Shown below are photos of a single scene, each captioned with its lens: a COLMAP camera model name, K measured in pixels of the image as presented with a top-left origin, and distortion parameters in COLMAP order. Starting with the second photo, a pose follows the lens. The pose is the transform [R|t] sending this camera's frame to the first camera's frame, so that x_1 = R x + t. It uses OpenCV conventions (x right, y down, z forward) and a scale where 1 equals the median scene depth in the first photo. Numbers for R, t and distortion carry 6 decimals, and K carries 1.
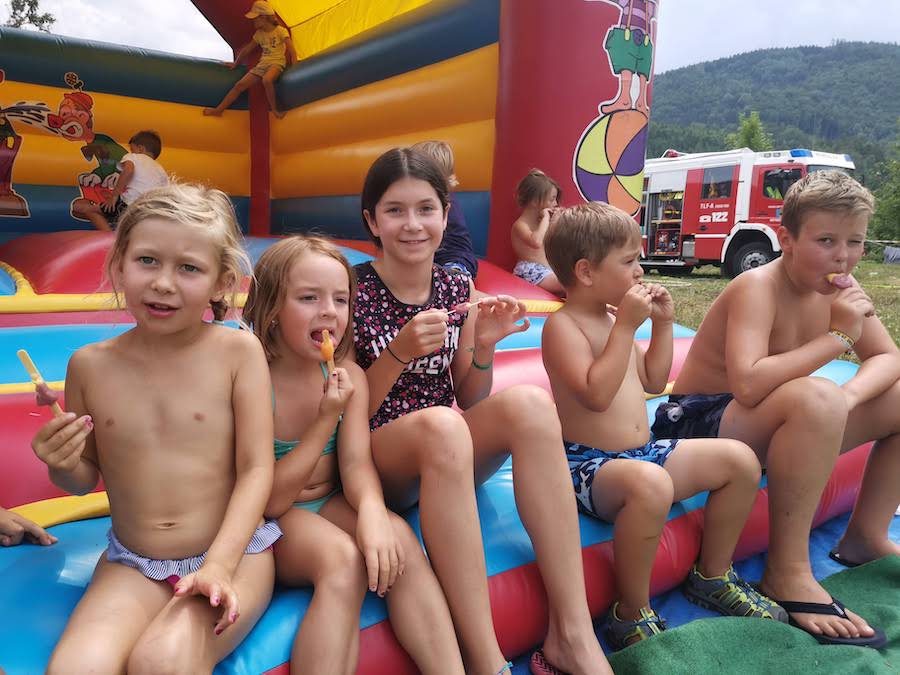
lens RADIAL K [[703.7, 0, 450.0], [0, 703.7, 337.2], [0, 0, 1]] dist [0.070864, -0.066386]
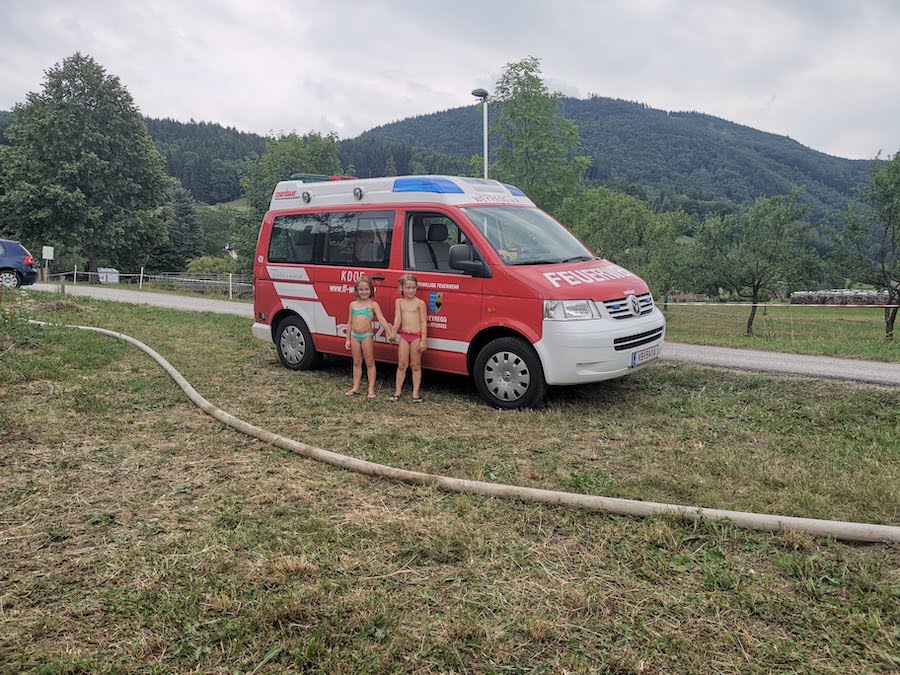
lens RADIAL K [[703.7, 0, 459.0], [0, 703.7, 334.6], [0, 0, 1]] dist [0.070864, -0.066386]
pose [[0.953372, -0.014440, 0.301451, -0.030230], [0.026668, 0.998978, -0.036489, -0.201429], [-0.300616, 0.042827, 0.952783, 1.332768]]
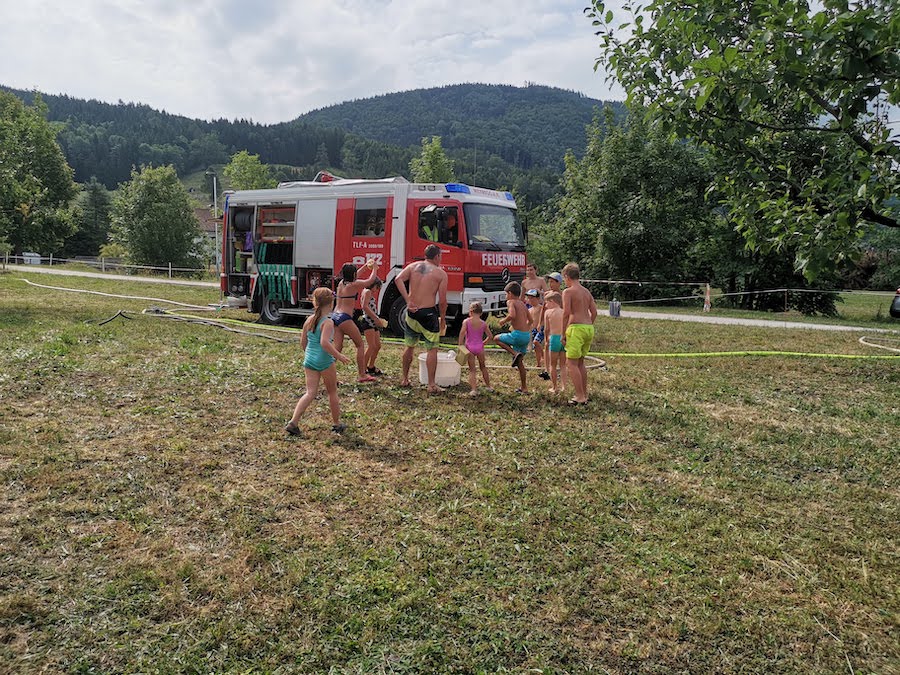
lens RADIAL K [[703.7, 0, 450.9], [0, 703.7, 338.3], [0, 0, 1]] dist [0.070864, -0.066386]
pose [[0.930398, -0.024506, 0.365730, 0.155751], [0.029972, 0.999508, -0.009274, -0.065024], [-0.365323, 0.019591, 0.930675, 0.207322]]
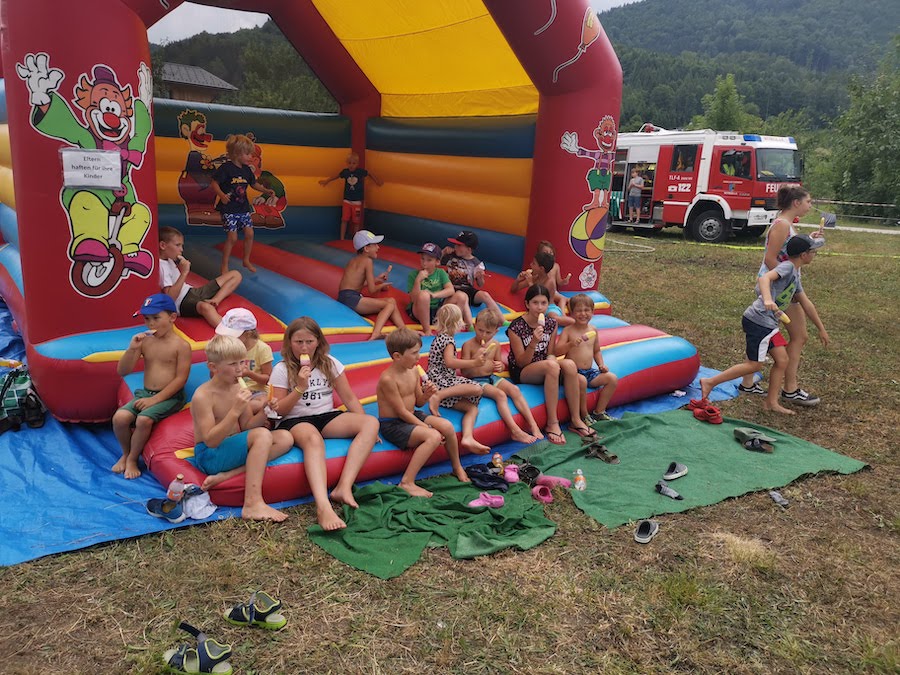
lens RADIAL K [[703.7, 0, 452.4], [0, 703.7, 340.5], [0, 0, 1]] dist [0.070864, -0.066386]
pose [[0.999502, 0.010835, 0.029622, -0.040514], [-0.013766, 0.994829, 0.100623, -0.027053], [-0.028379, -0.100981, 0.994484, -0.191124]]
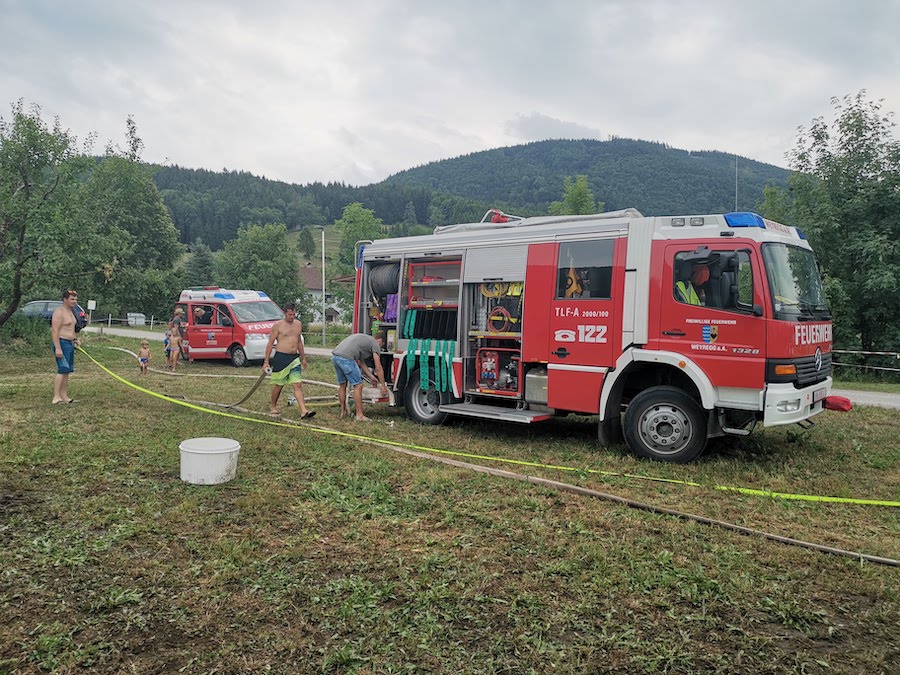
lens RADIAL K [[703.7, 0, 451.0], [0, 703.7, 334.6], [0, 0, 1]] dist [0.070864, -0.066386]
pose [[0.967020, -0.002841, 0.254684, 0.137390], [0.027224, 0.995362, -0.092264, -0.117126], [-0.253240, 0.096155, 0.962613, 0.496691]]
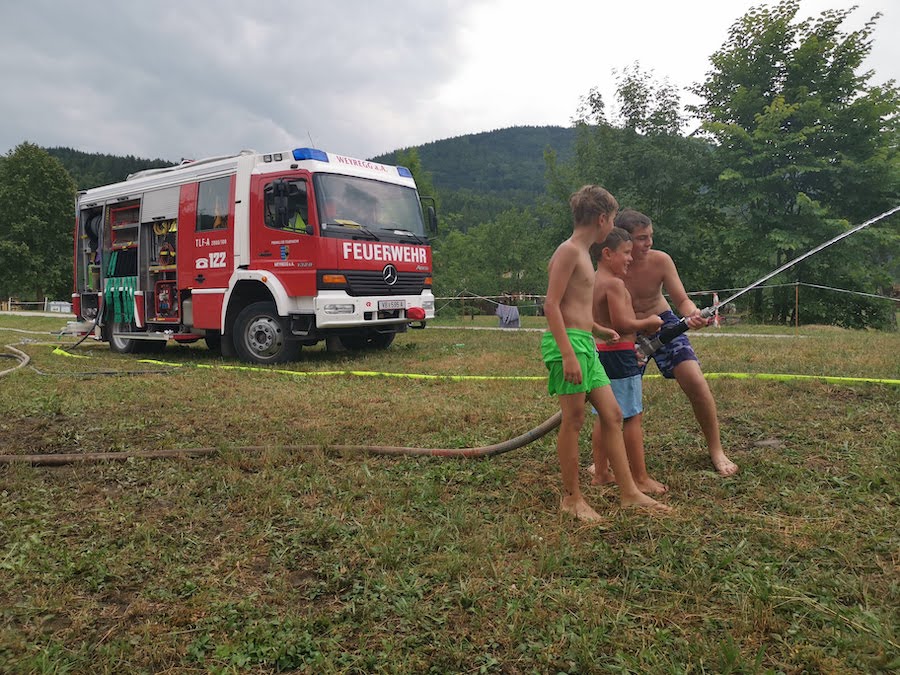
lens RADIAL K [[703.7, 0, 449.7], [0, 703.7, 333.1], [0, 0, 1]] dist [0.070864, -0.066386]
pose [[0.956012, -0.028941, 0.291896, 0.371562], [0.053717, 0.995566, -0.077225, -0.047684], [-0.288367, 0.089508, 0.953327, 0.356081]]
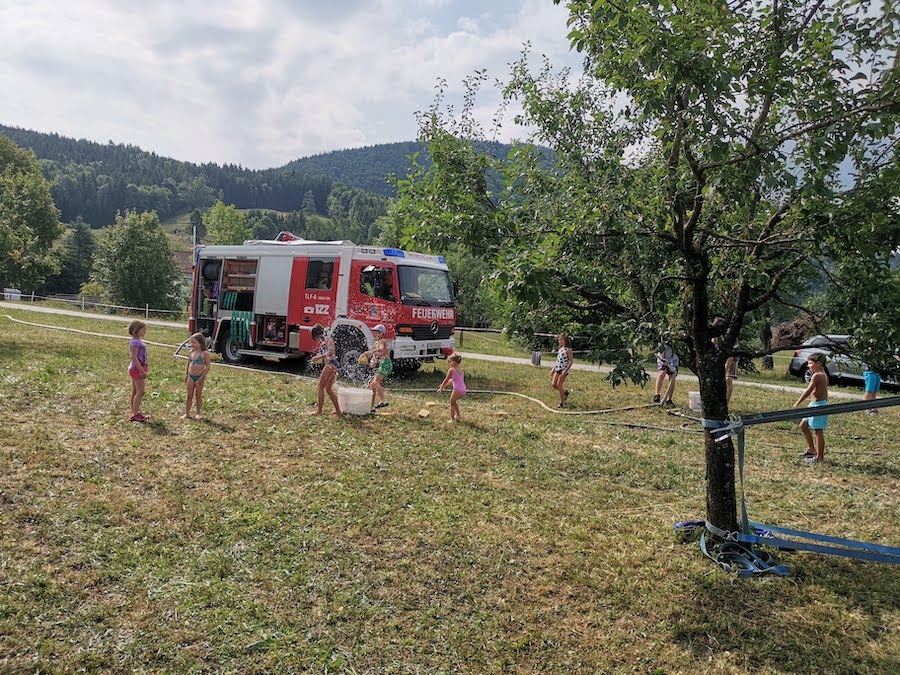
lens RADIAL K [[703.7, 0, 450.8], [0, 703.7, 338.0], [0, 0, 1]] dist [0.070864, -0.066386]
pose [[0.920075, 0.030556, 0.390548, 0.163669], [-0.000206, 0.996991, -0.077517, -0.055860], [-0.391742, 0.071241, 0.917313, 0.072620]]
